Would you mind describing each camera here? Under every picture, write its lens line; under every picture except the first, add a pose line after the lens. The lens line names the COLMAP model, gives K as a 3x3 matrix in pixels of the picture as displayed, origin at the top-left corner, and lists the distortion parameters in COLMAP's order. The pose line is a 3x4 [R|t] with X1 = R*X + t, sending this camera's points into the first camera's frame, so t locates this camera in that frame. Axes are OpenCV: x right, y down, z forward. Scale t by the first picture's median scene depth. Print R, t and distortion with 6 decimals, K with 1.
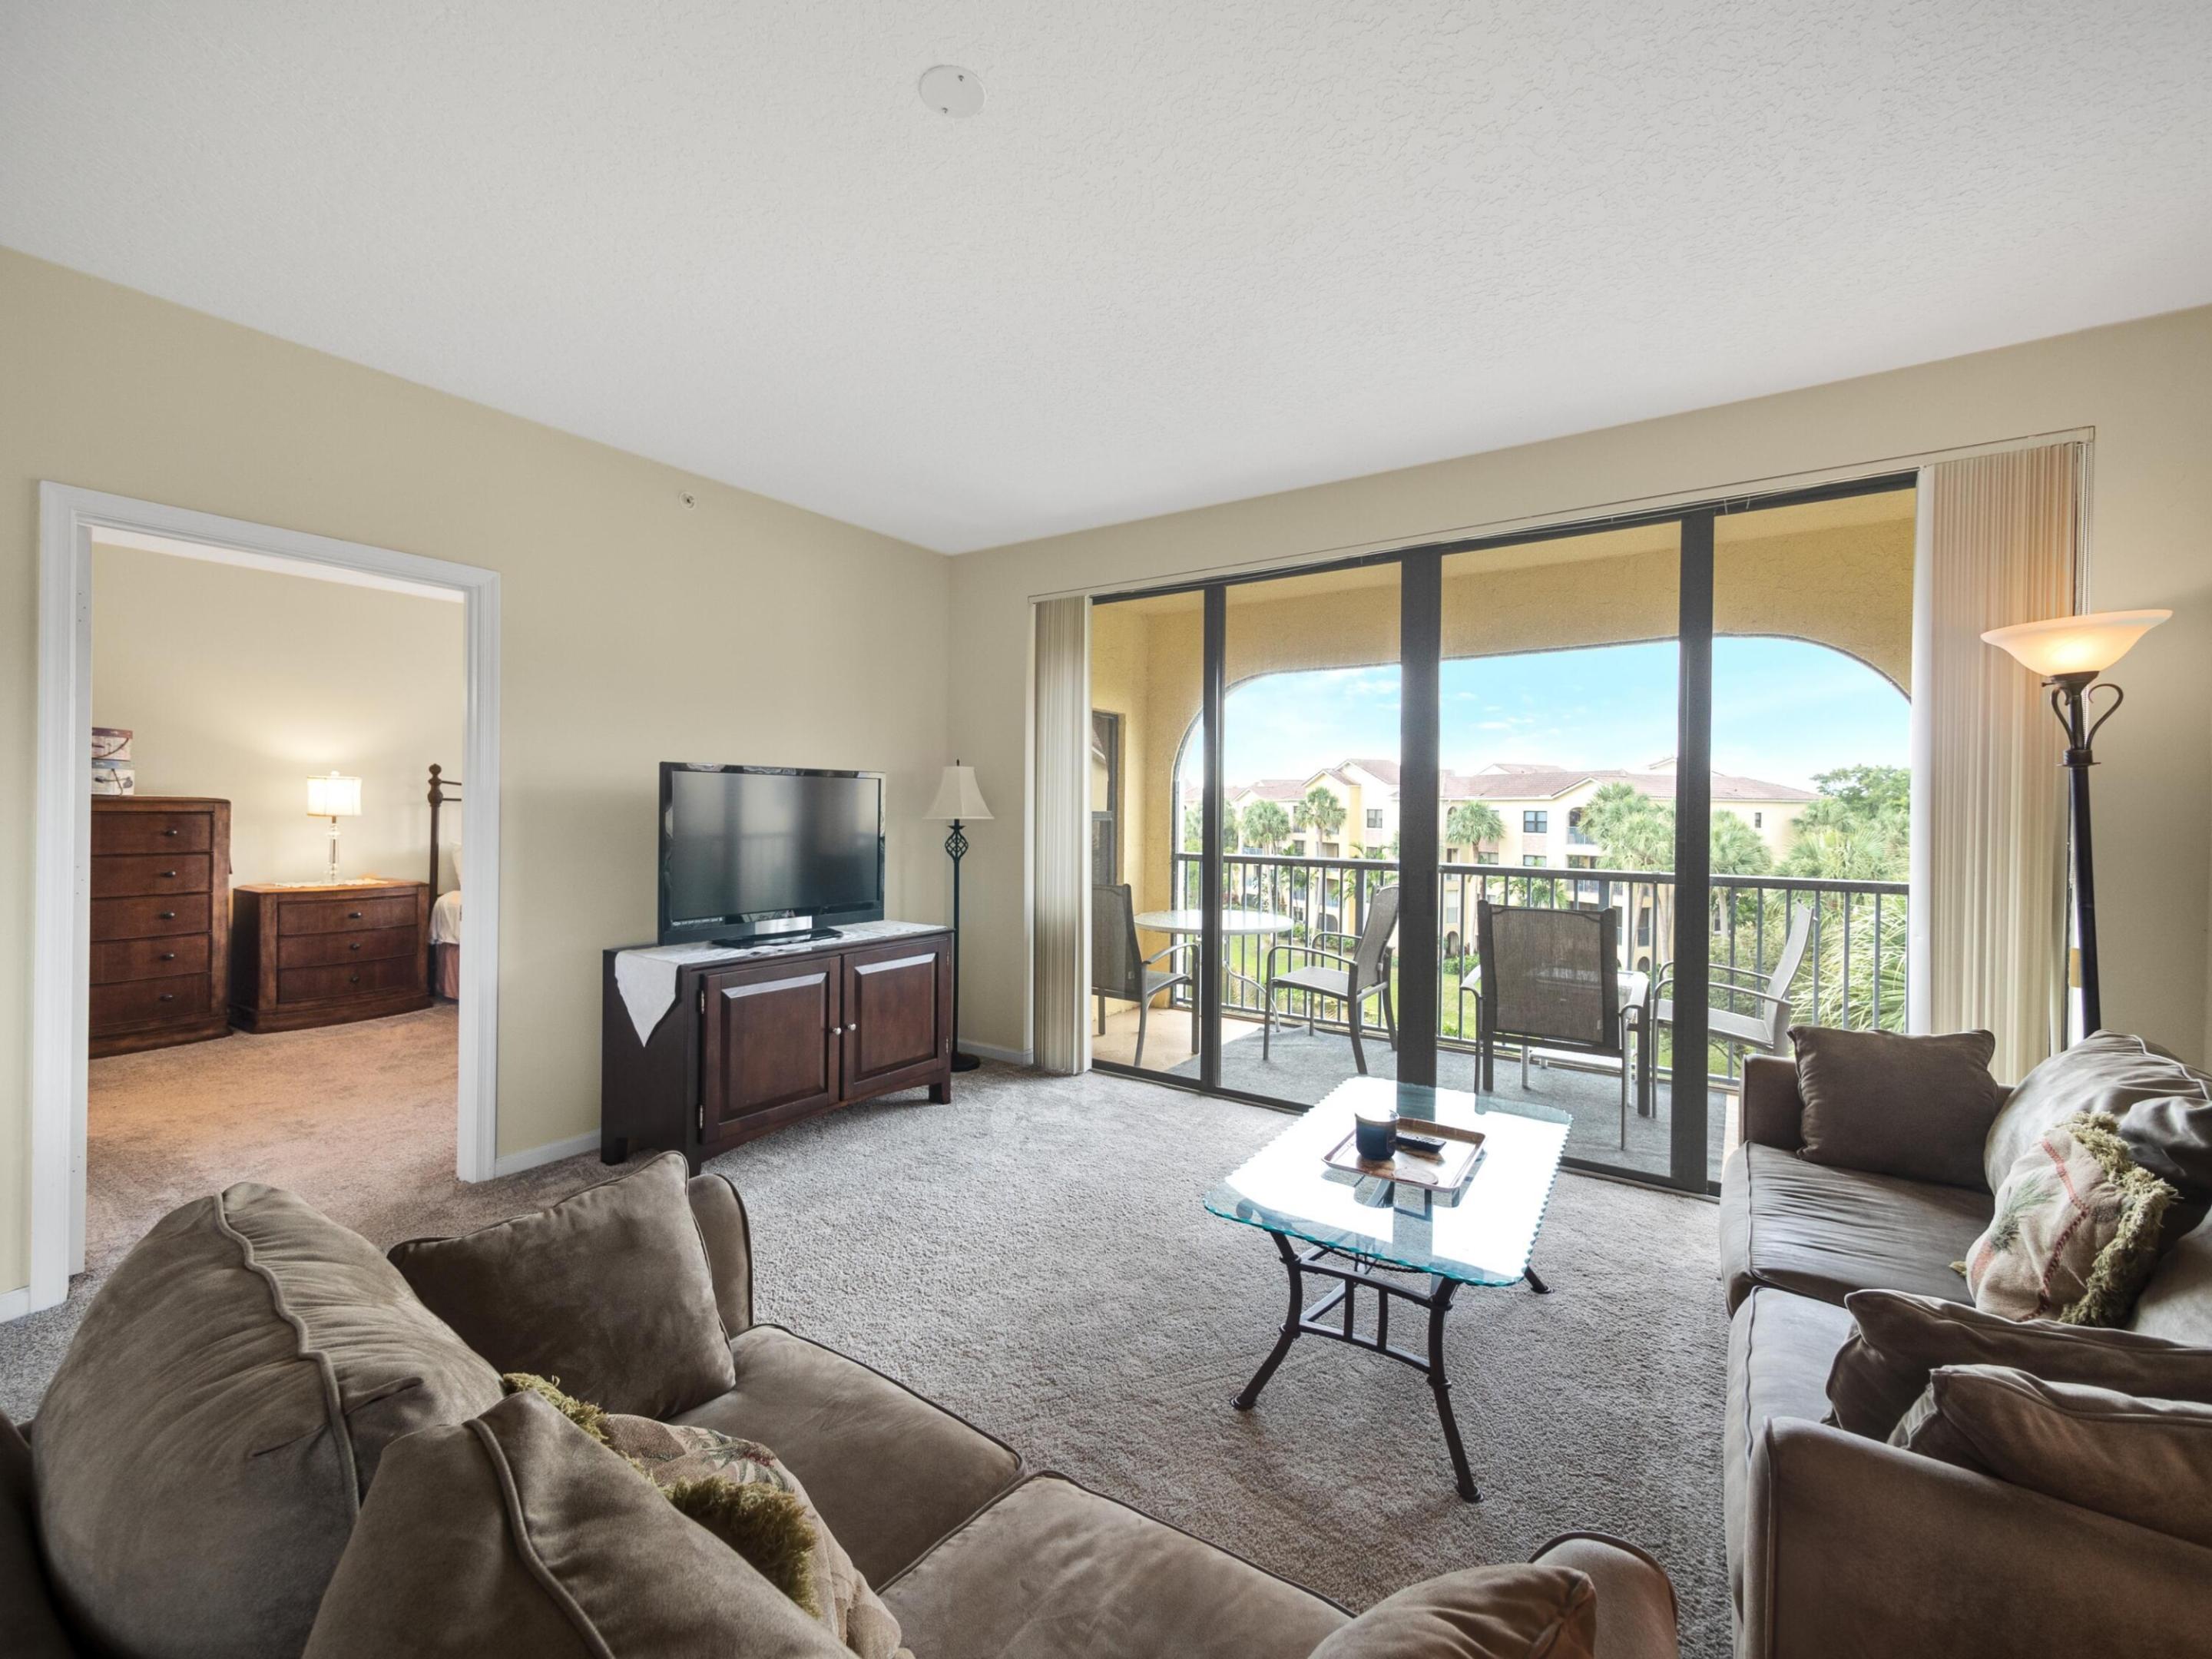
lens RADIAL K [[904.7, 0, 1106.0], [0, 904.7, 829.5], [0, 0, 1]] dist [0.001430, -0.000037]
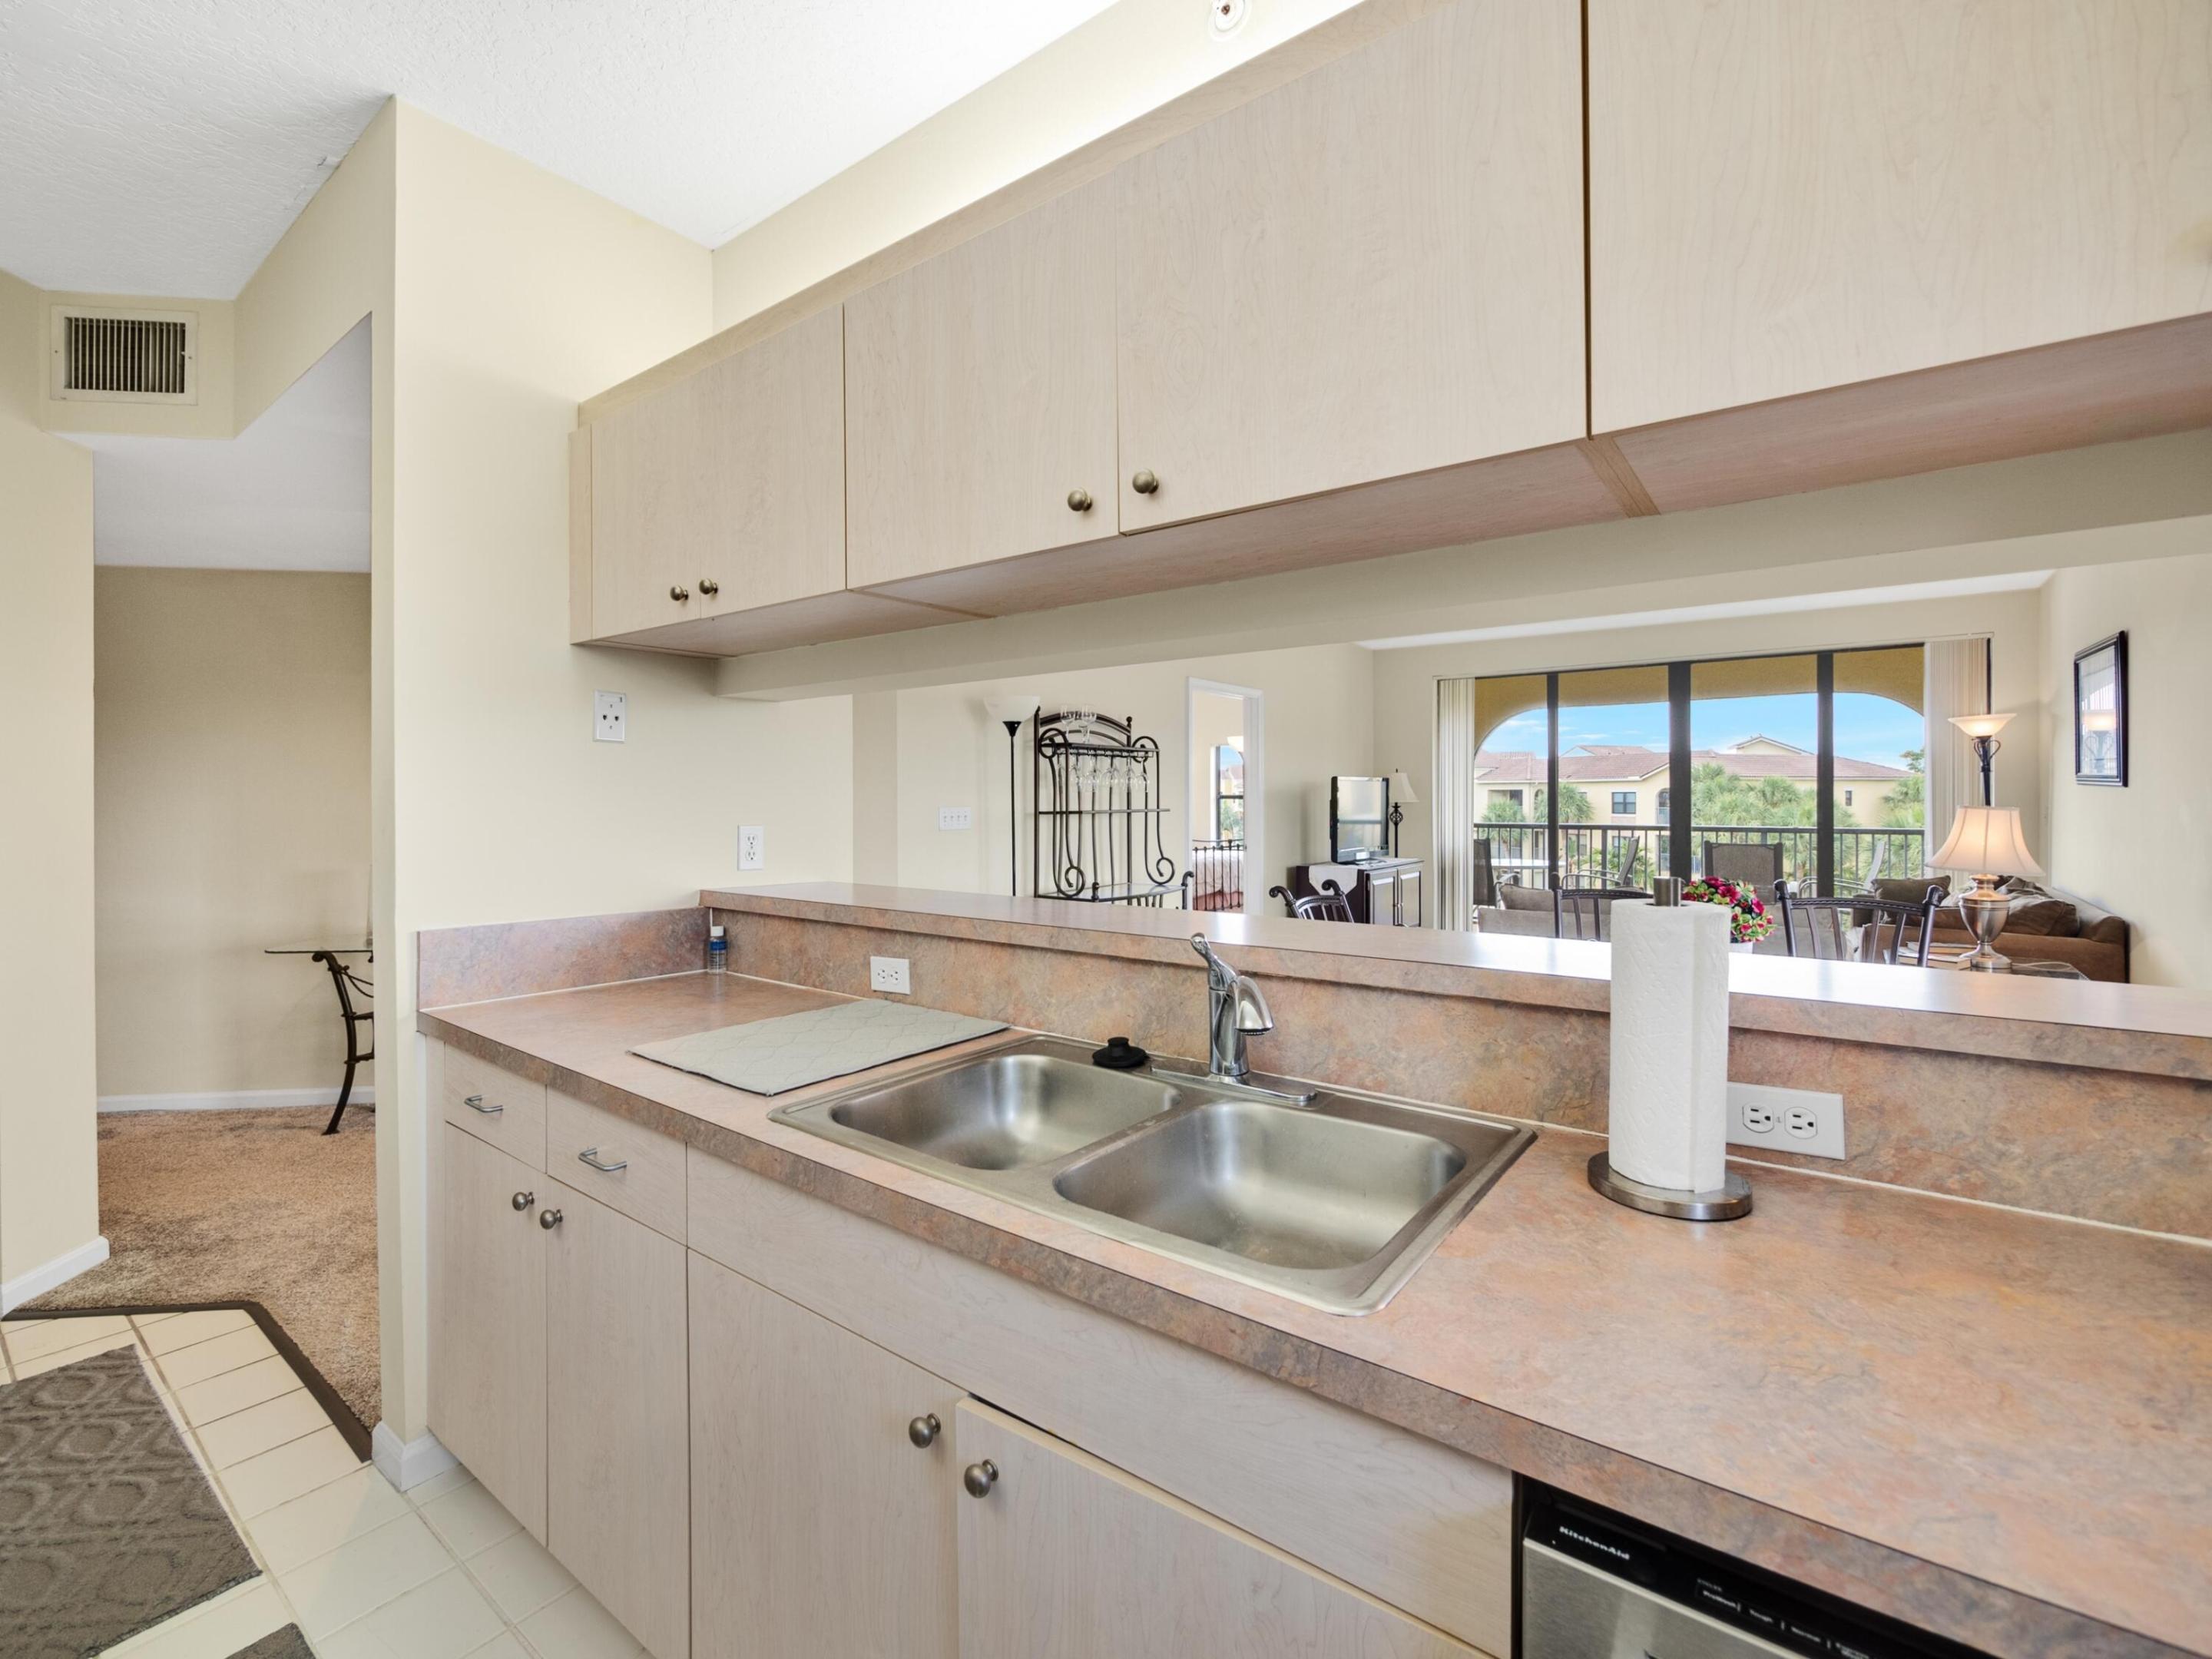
lens RADIAL K [[960.0, 0, 1113.6], [0, 960.0, 795.4], [0, 0, 1]] dist [-0.002969, -0.000187]
pose [[0.999471, -0.014425, -0.029164, -0.071021], [0.013726, 0.999617, -0.024017, 0.001065], [0.029499, 0.023603, 0.999286, -0.096417]]
